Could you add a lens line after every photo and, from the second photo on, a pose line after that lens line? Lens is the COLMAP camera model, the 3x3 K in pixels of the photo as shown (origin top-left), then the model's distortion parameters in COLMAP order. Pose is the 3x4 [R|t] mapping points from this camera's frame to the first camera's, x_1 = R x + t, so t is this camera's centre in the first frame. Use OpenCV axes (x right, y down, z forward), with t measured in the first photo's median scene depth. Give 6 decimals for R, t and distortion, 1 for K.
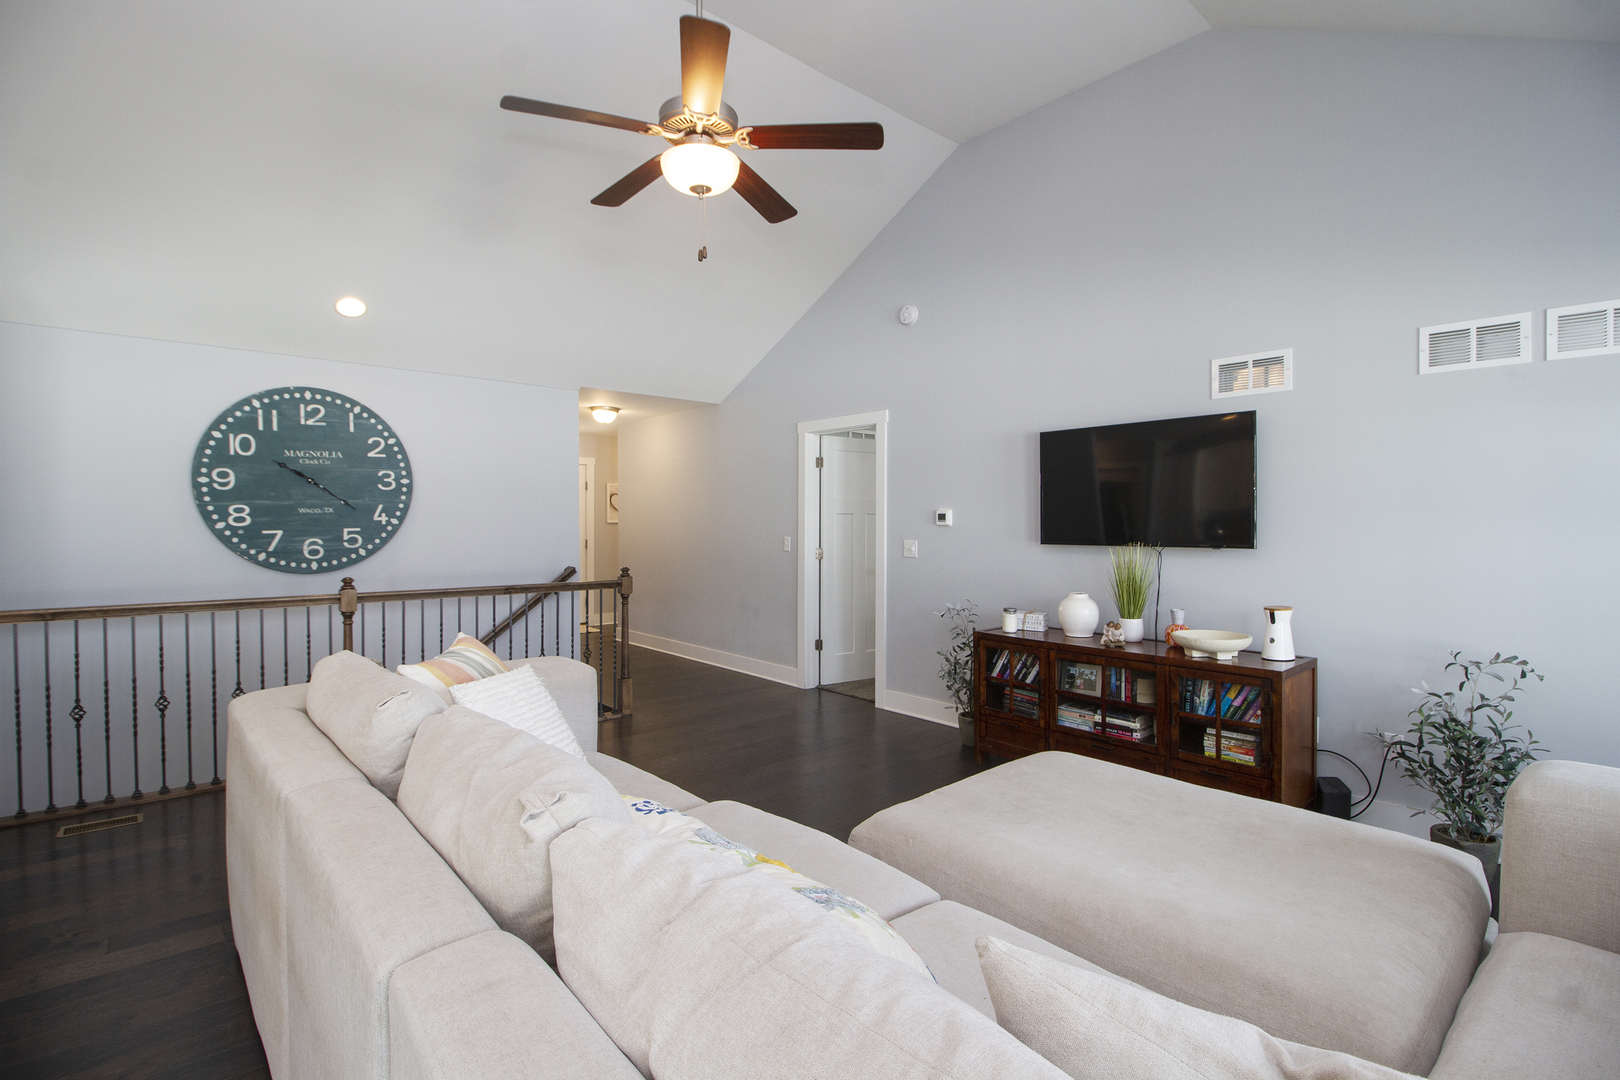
lens RADIAL K [[730.5, 0, 810.0], [0, 730.5, 540.0], [0, 0, 1]] dist [-0.022129, -0.000818]
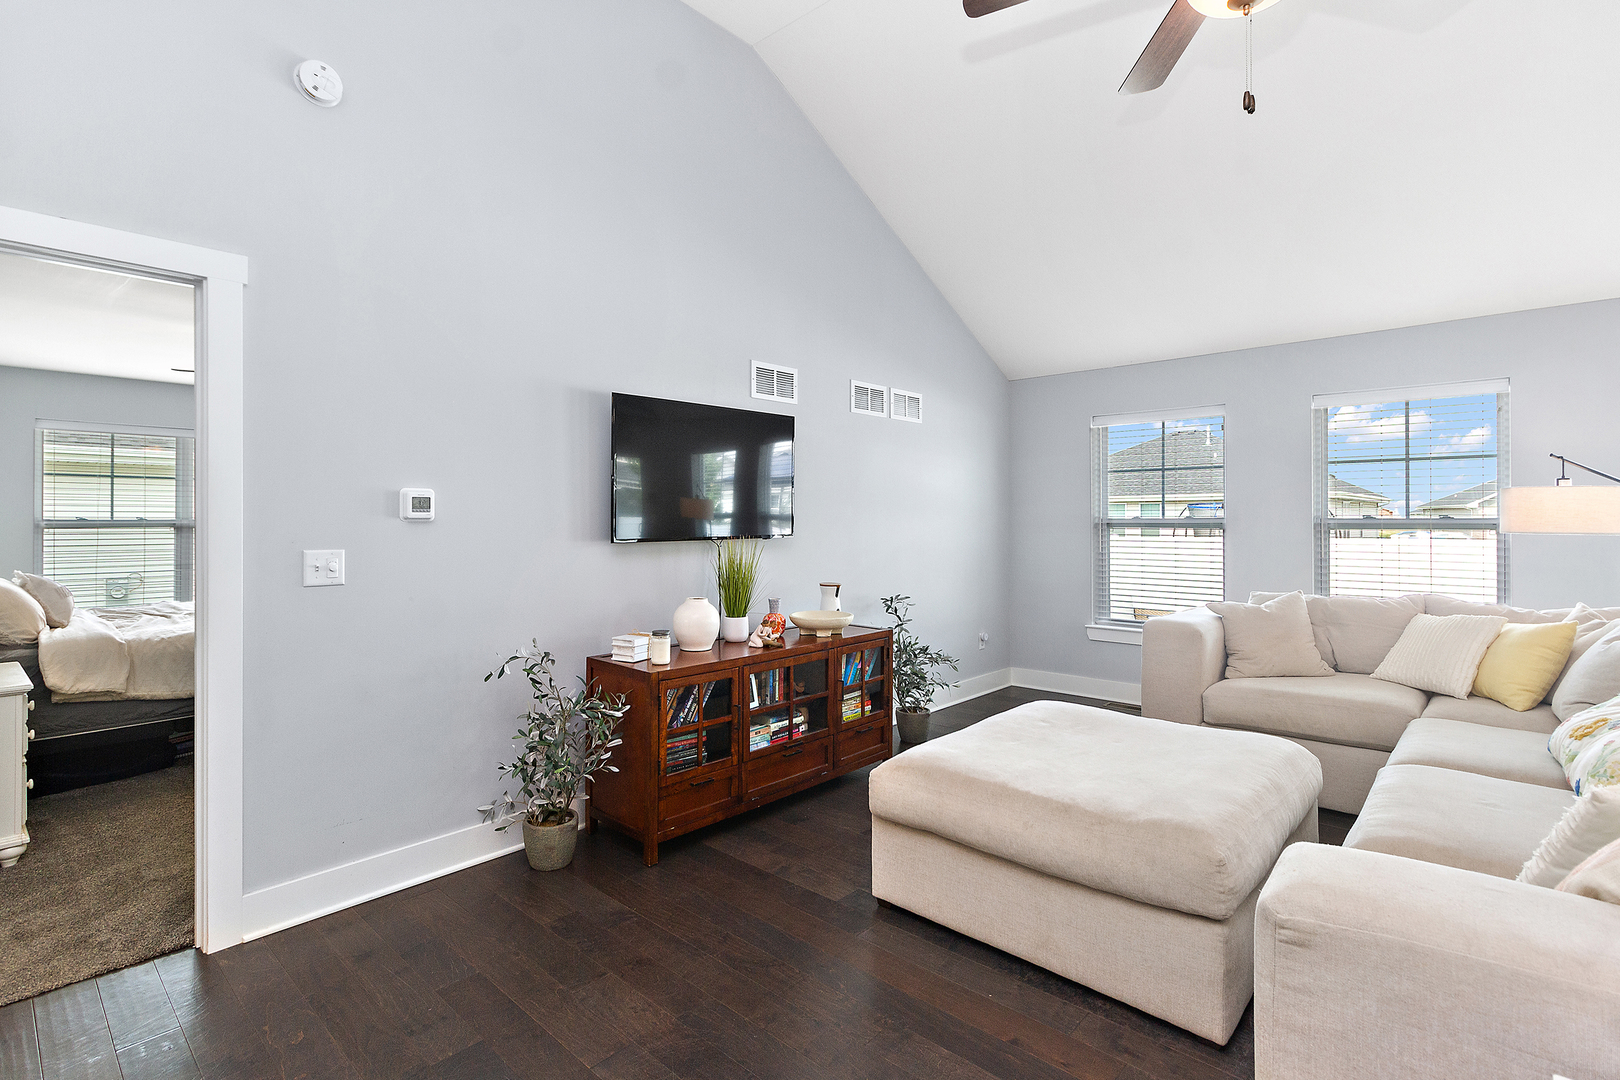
lens RADIAL K [[763.3, 0, 813.4], [0, 763.3, 524.4], [0, 0, 1]] dist [0.000018, -0.000196]
pose [[-0.092643, -0.008422, 0.995664, -0.421925], [0.023183, 0.999675, 0.010613, -0.014840], [-0.995429, 0.024066, -0.092418, 0.770875]]
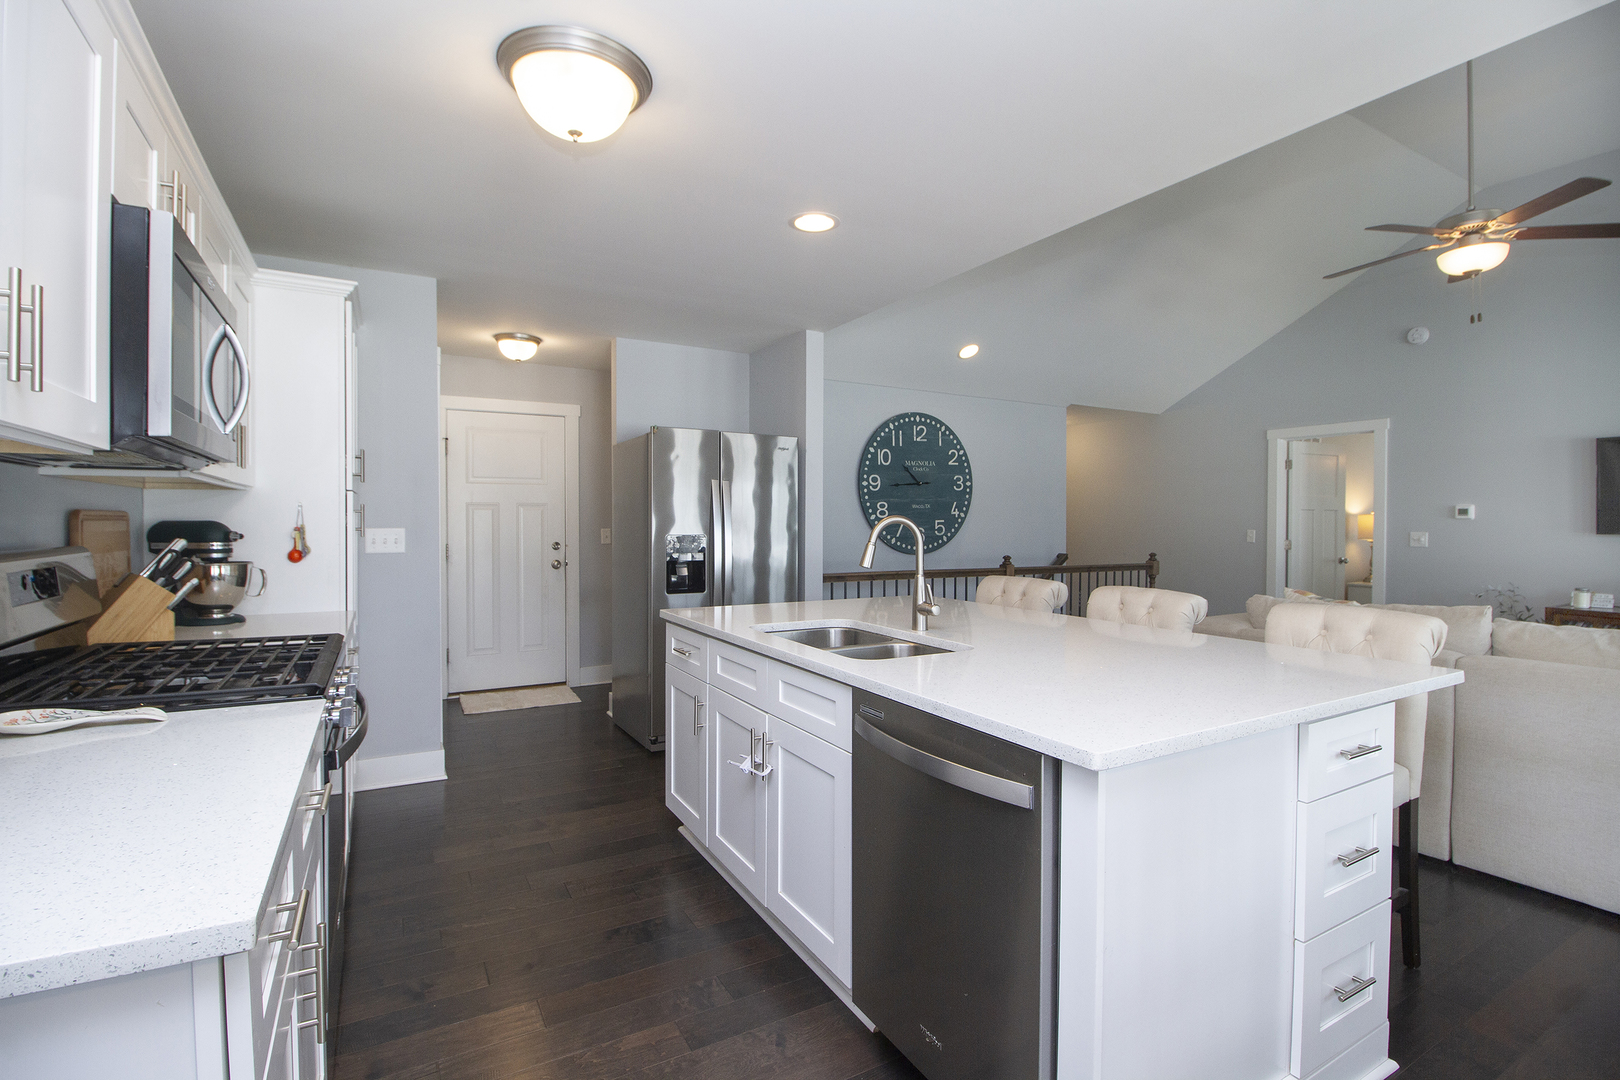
lens RADIAL K [[730.5, 0, 810.0], [0, 730.5, 540.0], [0, 0, 1]] dist [-0.022129, -0.000818]
pose [[0.974458, 0.007607, -0.224441, -0.575456], [-0.007817, 0.999969, -0.000049, 0.021659], [0.224434, 0.001802, 0.974488, -0.332435]]
